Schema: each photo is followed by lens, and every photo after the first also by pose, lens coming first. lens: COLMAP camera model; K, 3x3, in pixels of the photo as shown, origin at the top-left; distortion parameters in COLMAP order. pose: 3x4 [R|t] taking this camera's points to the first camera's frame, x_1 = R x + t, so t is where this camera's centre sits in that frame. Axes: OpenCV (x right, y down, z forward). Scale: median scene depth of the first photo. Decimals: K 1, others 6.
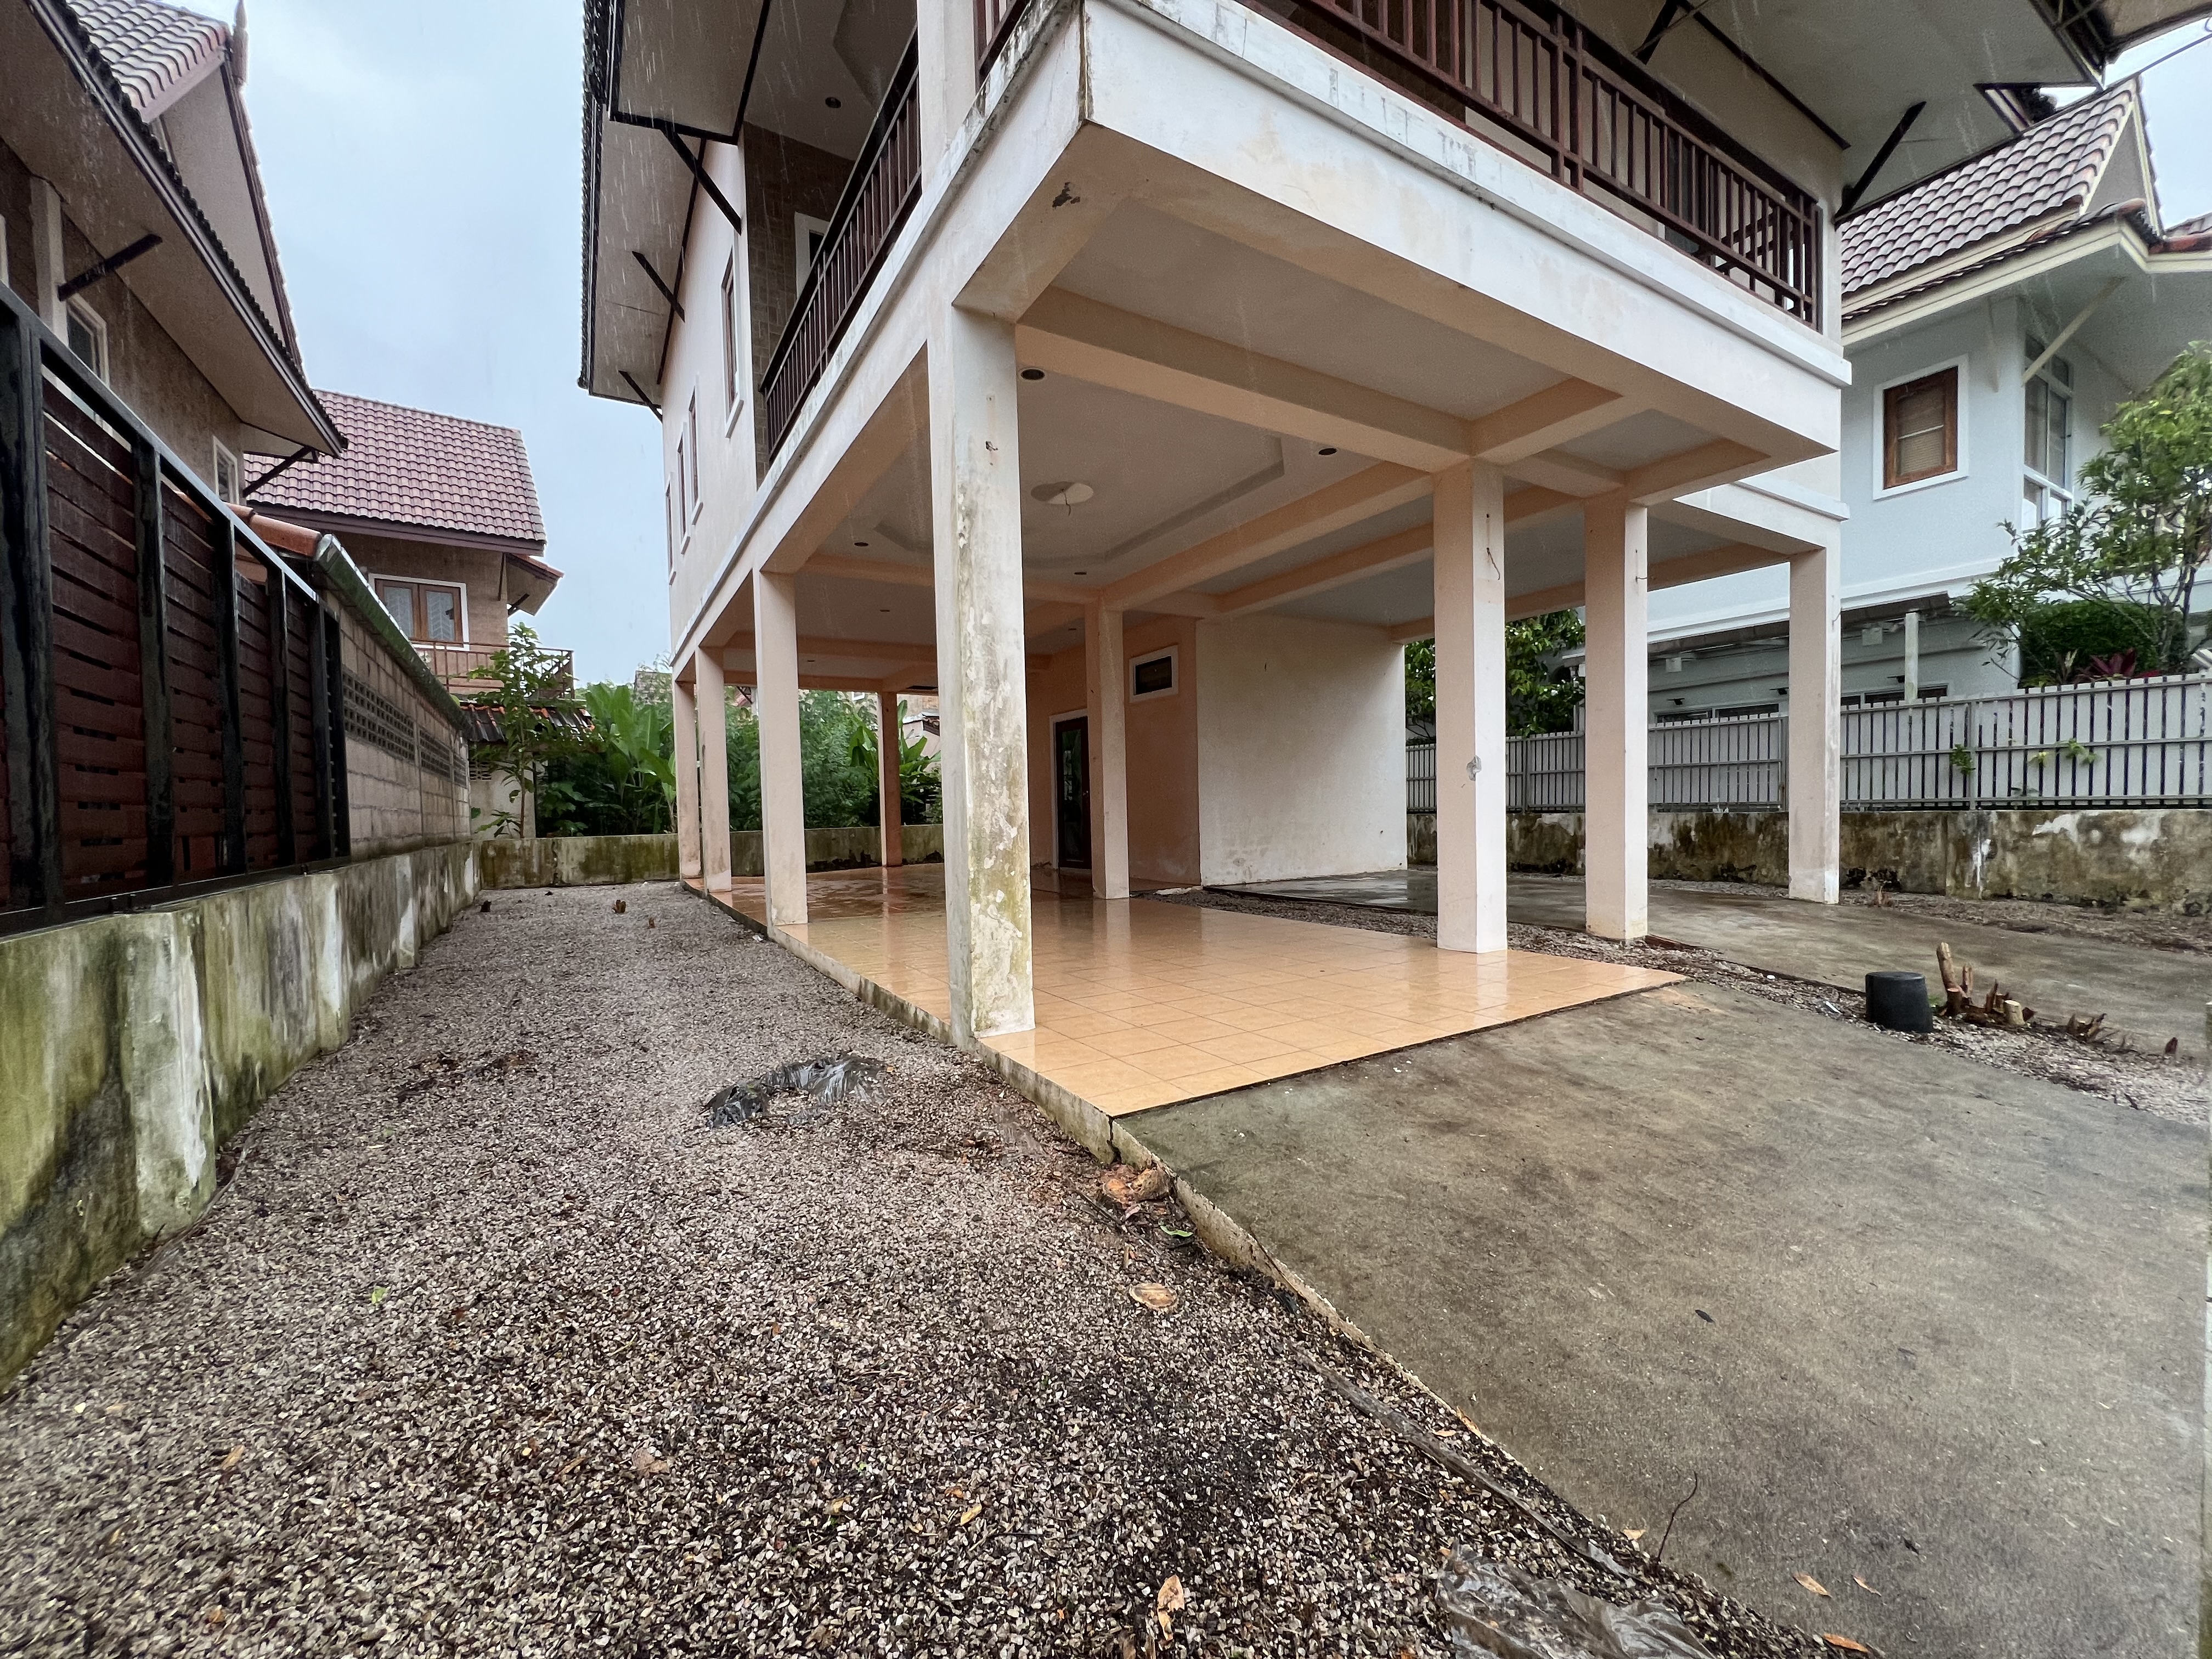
lens RADIAL K [[903.3, 0, 1109.7], [0, 903.3, 835.3], [0, 0, 1]] dist [-0.002125, 0.000584]
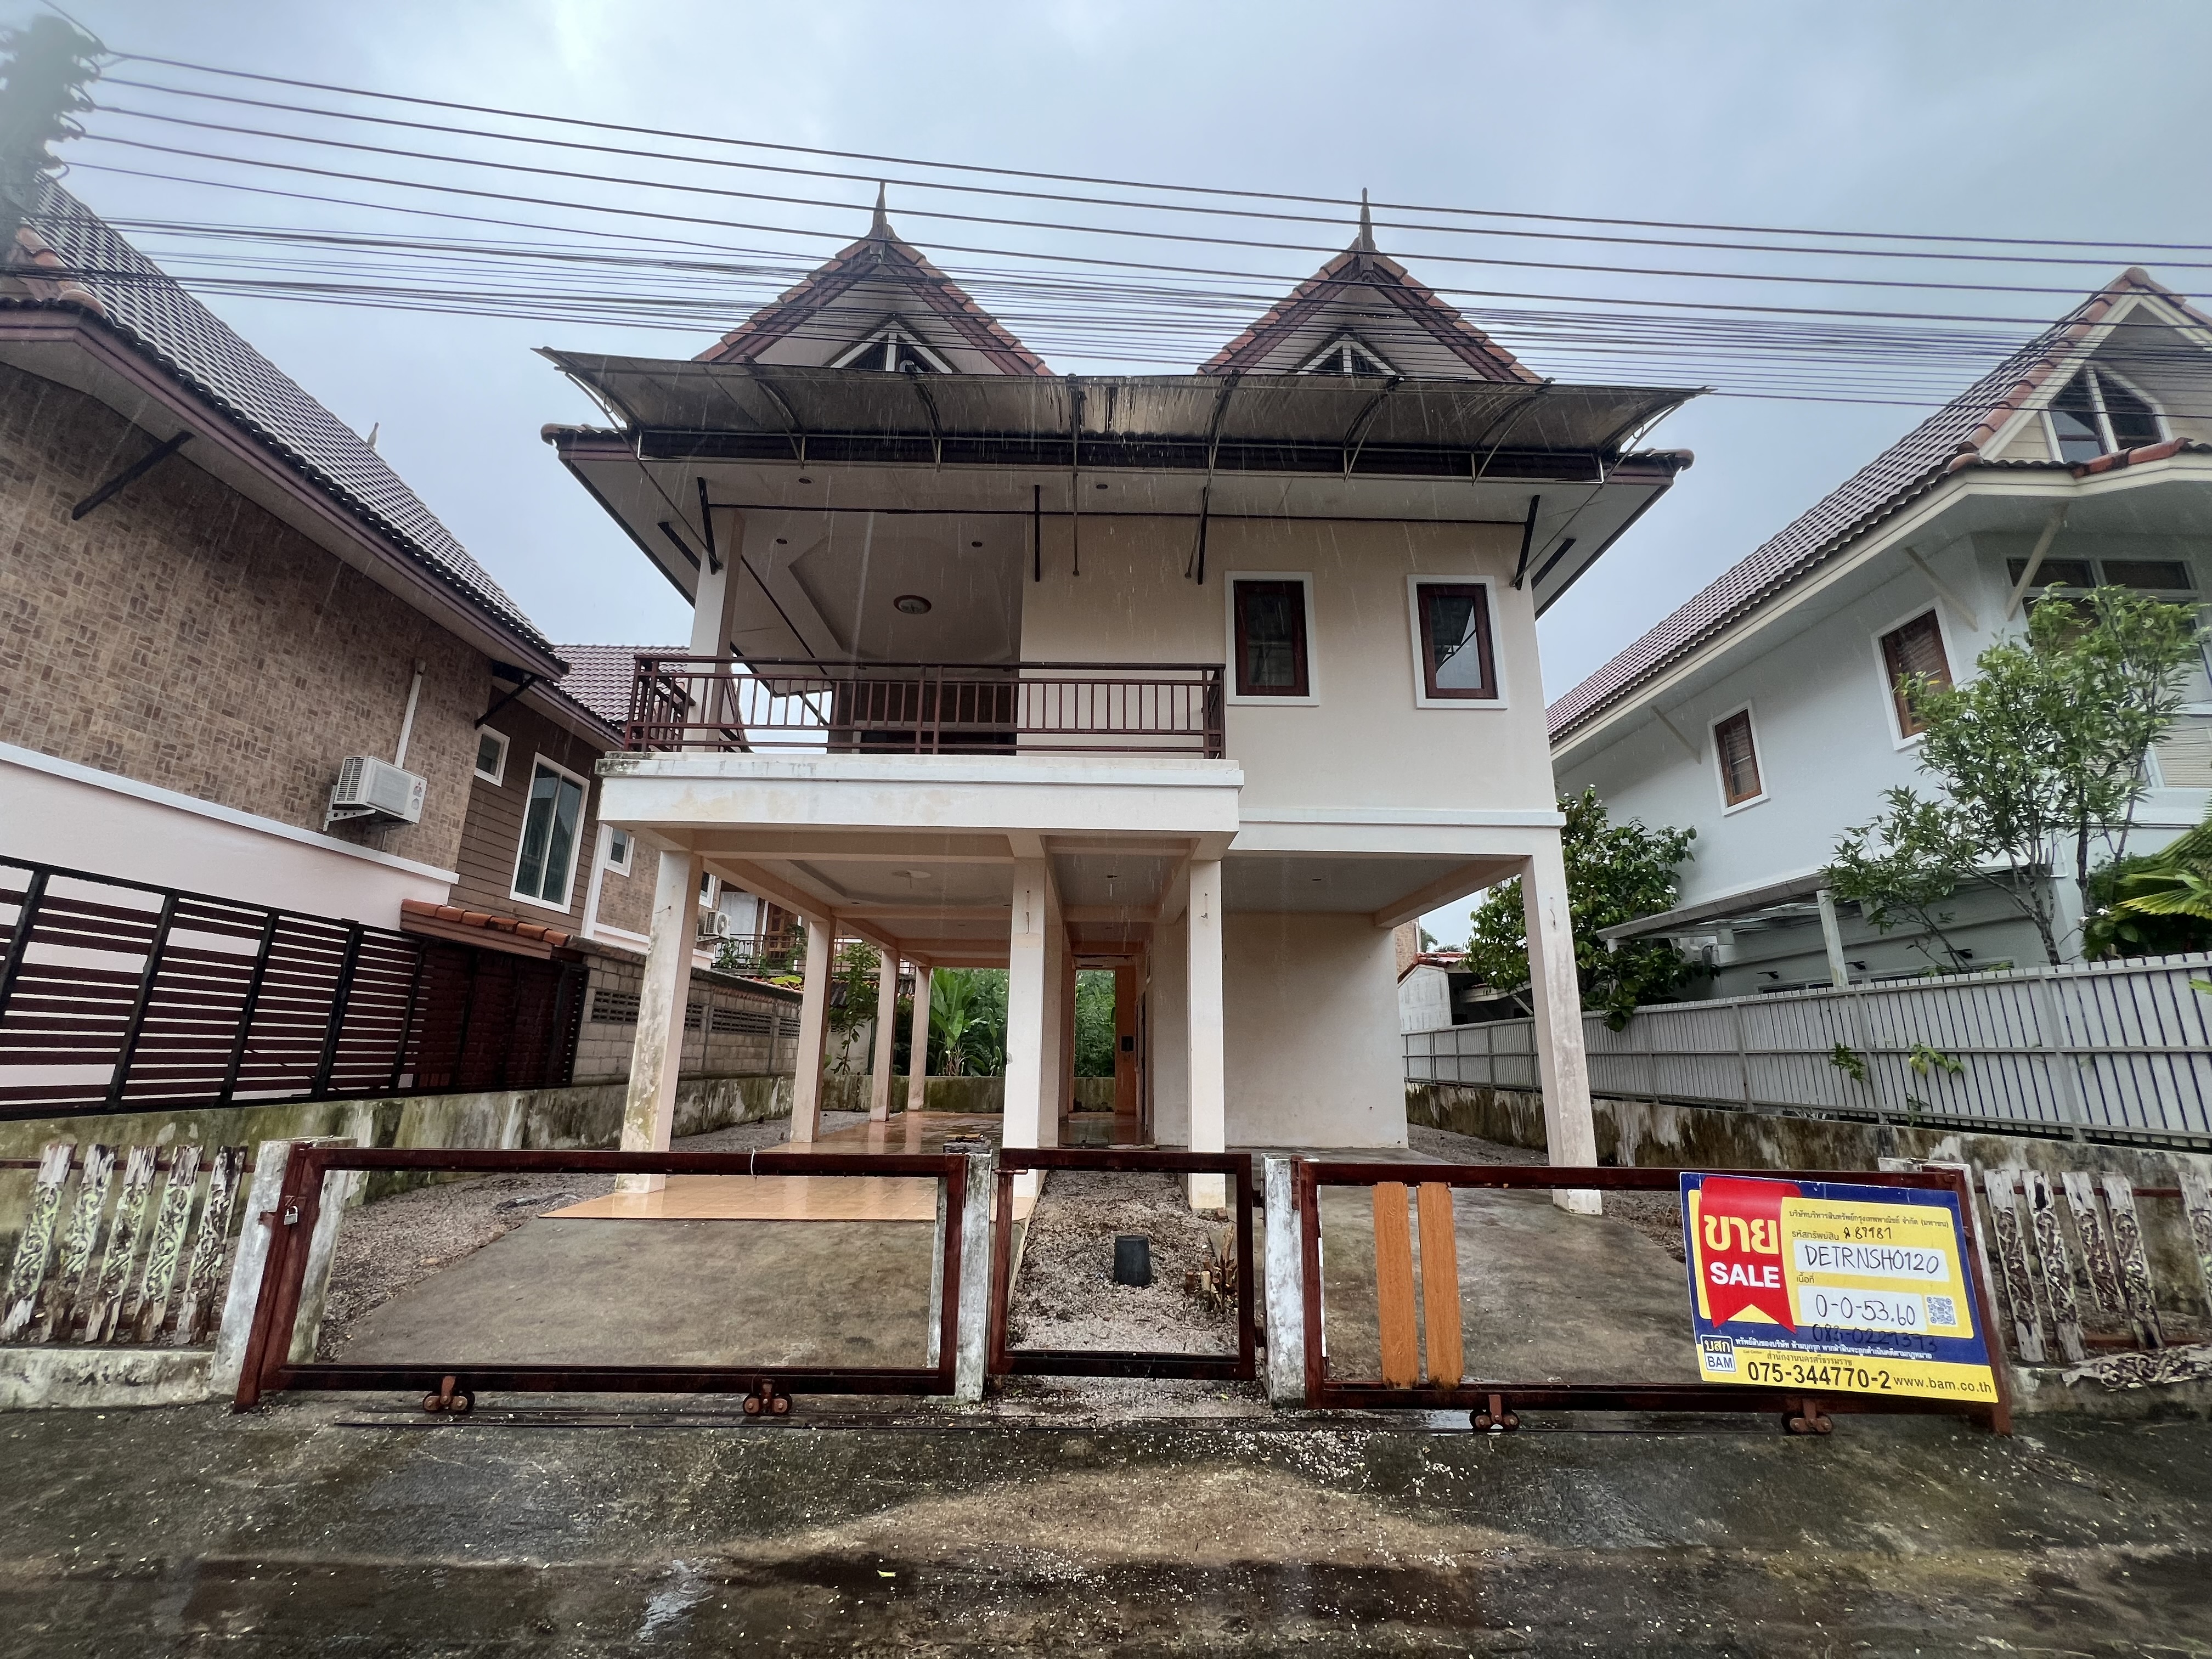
lens RADIAL K [[903.3, 0, 1109.3], [0, 903.3, 831.3], [0, 0, 1]] dist [-0.002125, 0.000584]
pose [[0.857219, -0.089870, -0.507049, 1.217712], [-0.049641, 0.965646, -0.255076, -0.063134], [0.512553, 0.243827, 0.823309, -0.198717]]
